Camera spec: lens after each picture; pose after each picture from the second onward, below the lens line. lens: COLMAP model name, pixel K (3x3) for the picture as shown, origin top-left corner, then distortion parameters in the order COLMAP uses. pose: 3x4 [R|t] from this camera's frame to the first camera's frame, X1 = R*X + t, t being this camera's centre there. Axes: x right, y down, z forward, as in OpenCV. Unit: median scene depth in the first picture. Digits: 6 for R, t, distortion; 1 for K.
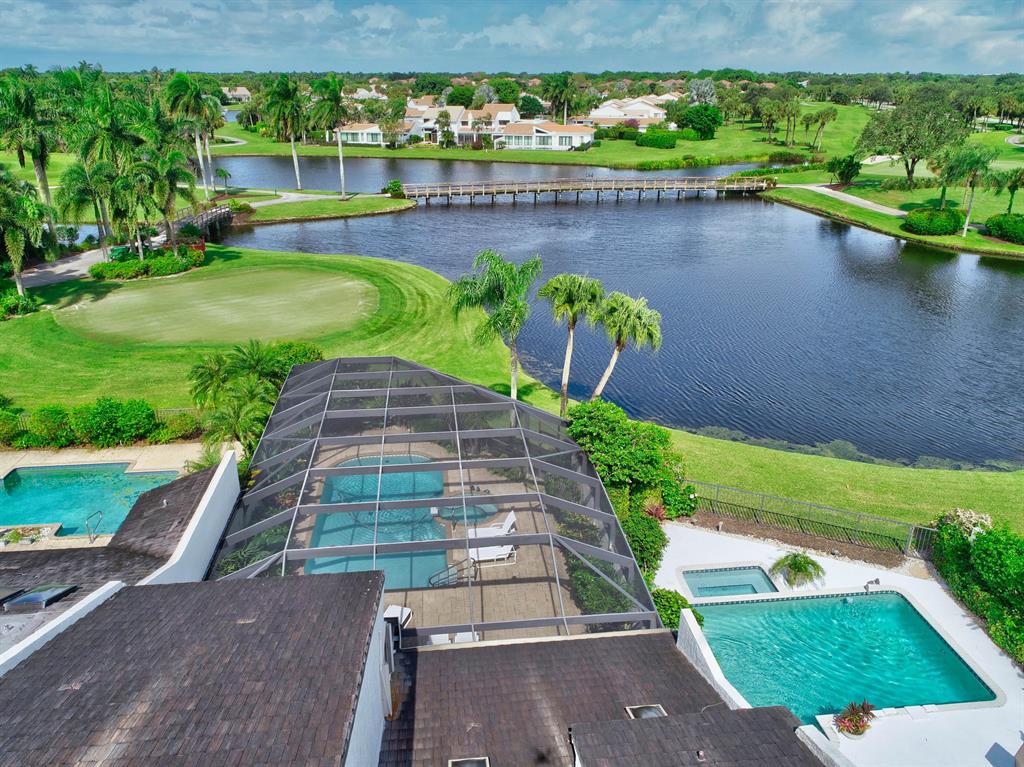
lens RADIAL K [[758.1, 0, 511.6], [0, 758.1, 378.0], [0, 0, 1]] dist [0.010884, 0.008703]
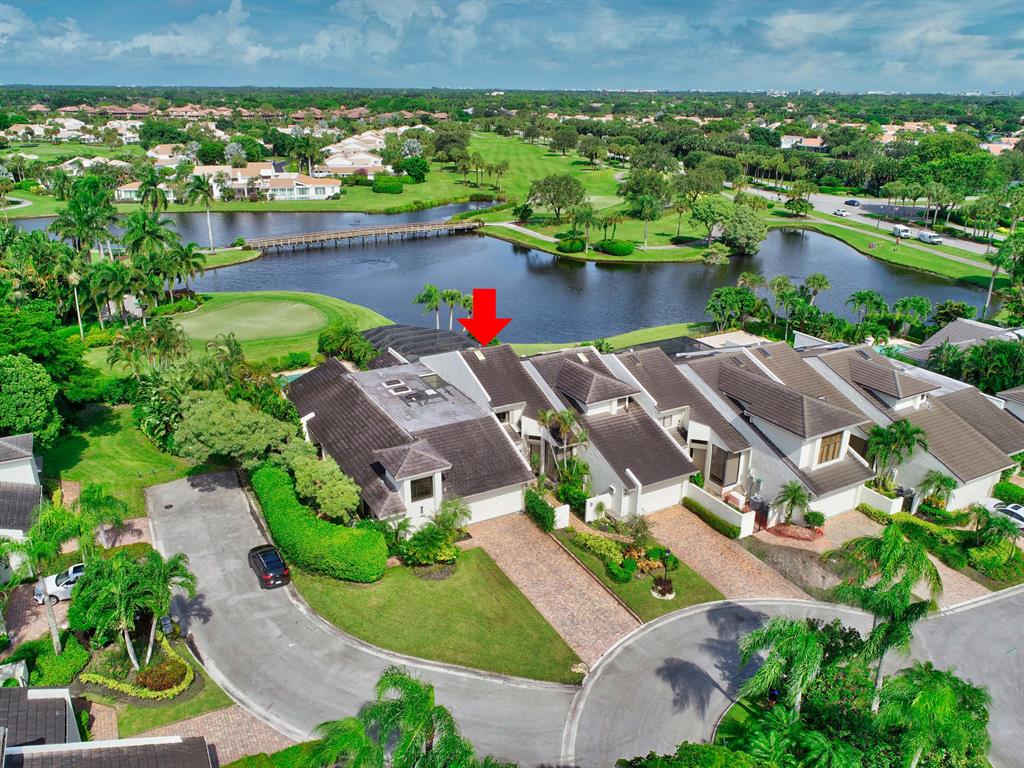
lens RADIAL K [[758.1, 0, 510.4], [0, 758.1, 385.0], [0, 0, 1]] dist [0.010884, 0.008703]
pose [[0.919979, -0.135351, 0.367856, -0.225129], [0.137565, 0.990284, 0.020333, 0.053329], [-0.367034, 0.031898, 0.929660, -0.474304]]
